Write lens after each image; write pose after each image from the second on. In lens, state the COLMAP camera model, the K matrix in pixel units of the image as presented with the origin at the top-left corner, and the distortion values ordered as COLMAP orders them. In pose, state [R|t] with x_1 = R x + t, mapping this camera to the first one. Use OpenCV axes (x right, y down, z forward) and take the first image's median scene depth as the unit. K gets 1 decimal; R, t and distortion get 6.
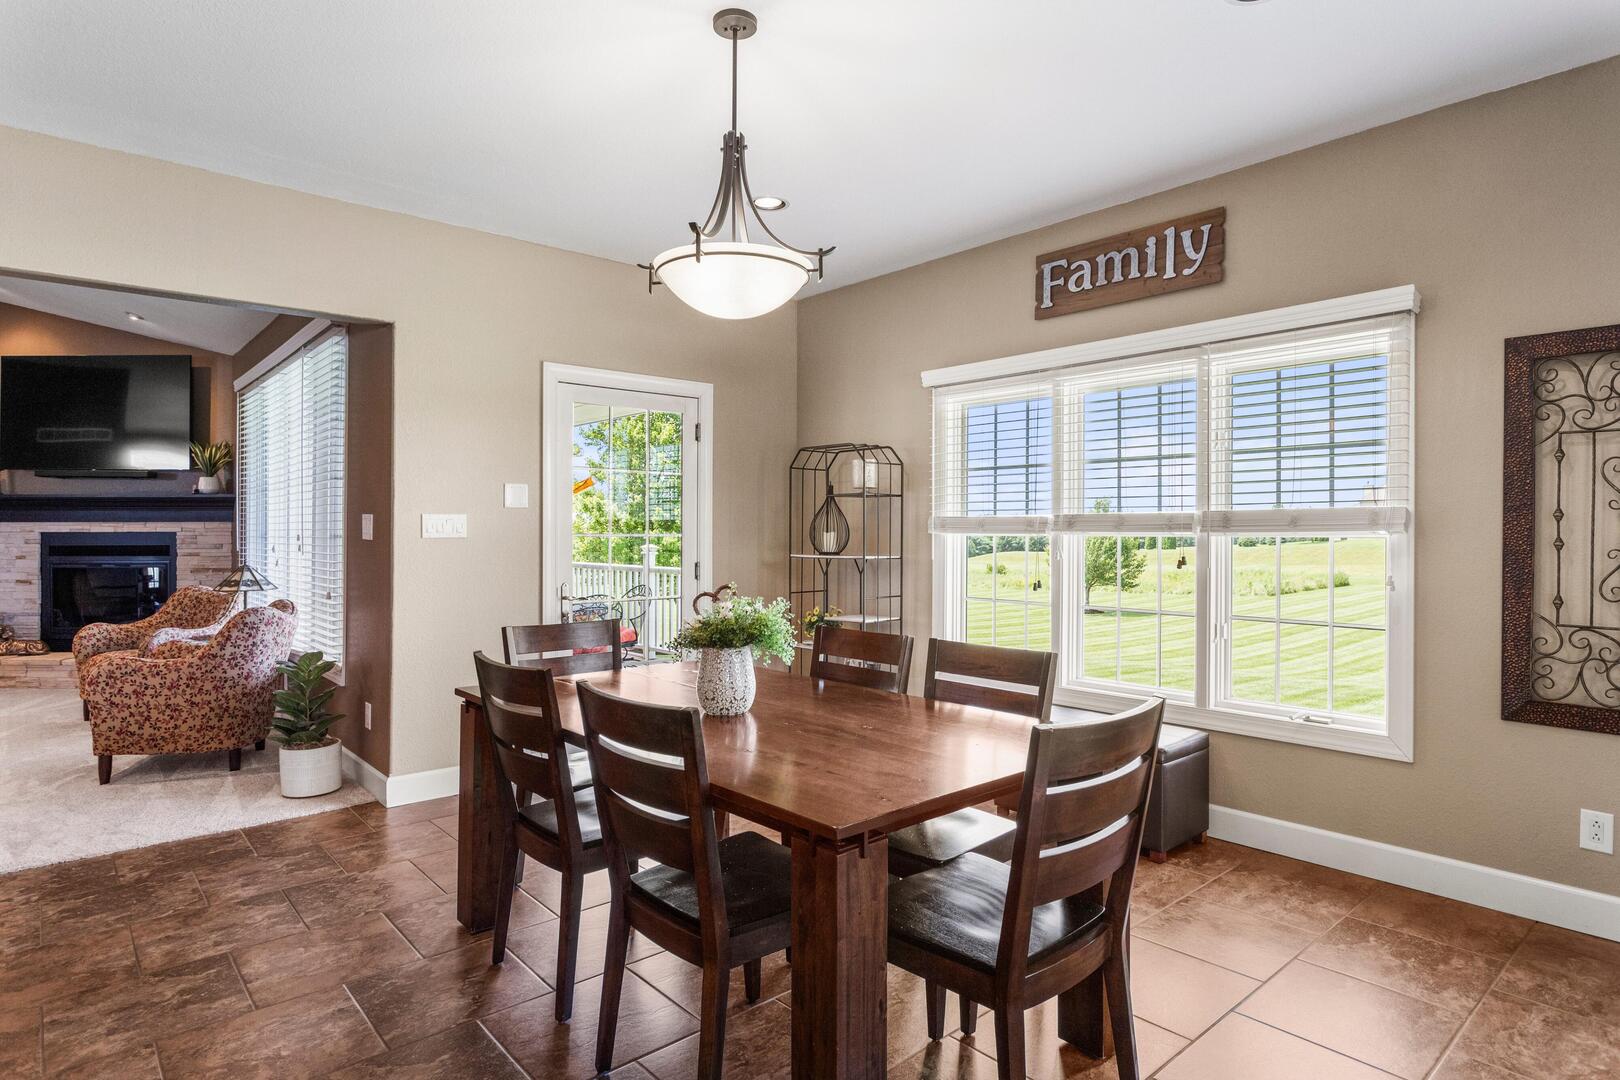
lens RADIAL K [[890.4, 0, 809.7], [0, 890.4, 531.5], [0, 0, 1]] dist [-0.007673, 0.002924]
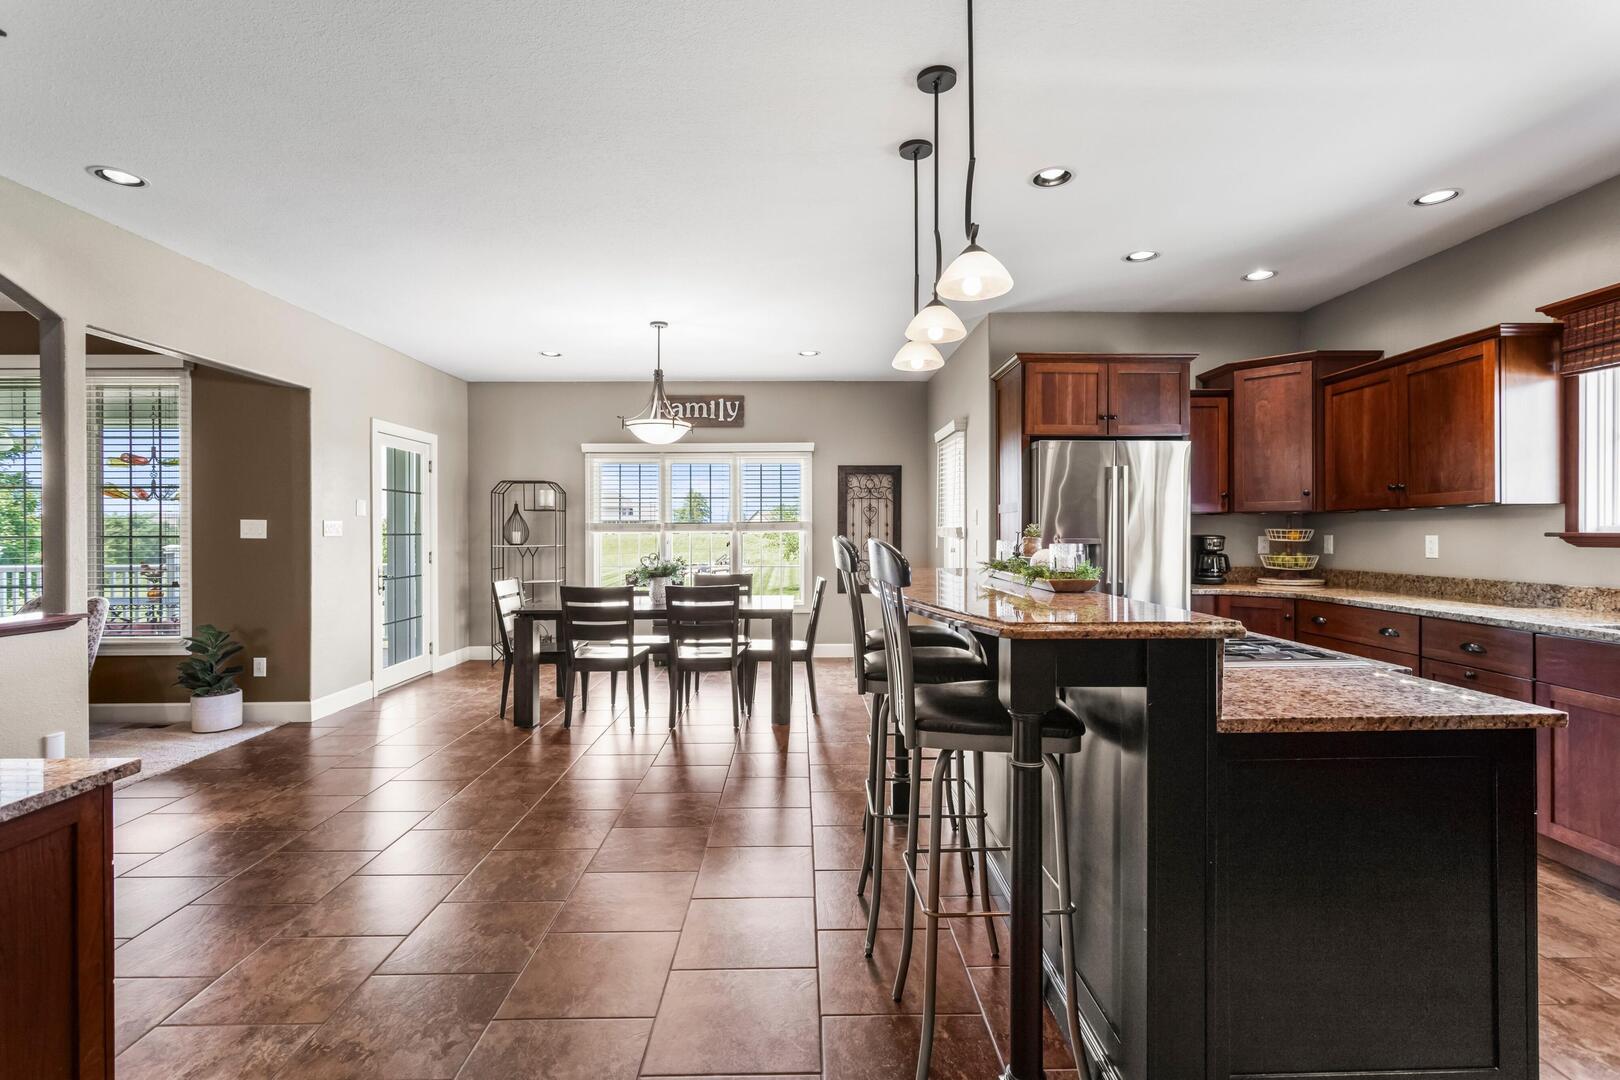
lens RADIAL K [[776.4, 0, 805.4], [0, 776.4, 530.6], [0, 0, 1]] dist [0.002715, 0.001416]
pose [[0.648774, -0.001908, 0.760979, -0.856701], [0.004154, 0.999991, -0.001035, 0.001848], [-0.760970, 0.003832, 0.648776, -0.406884]]
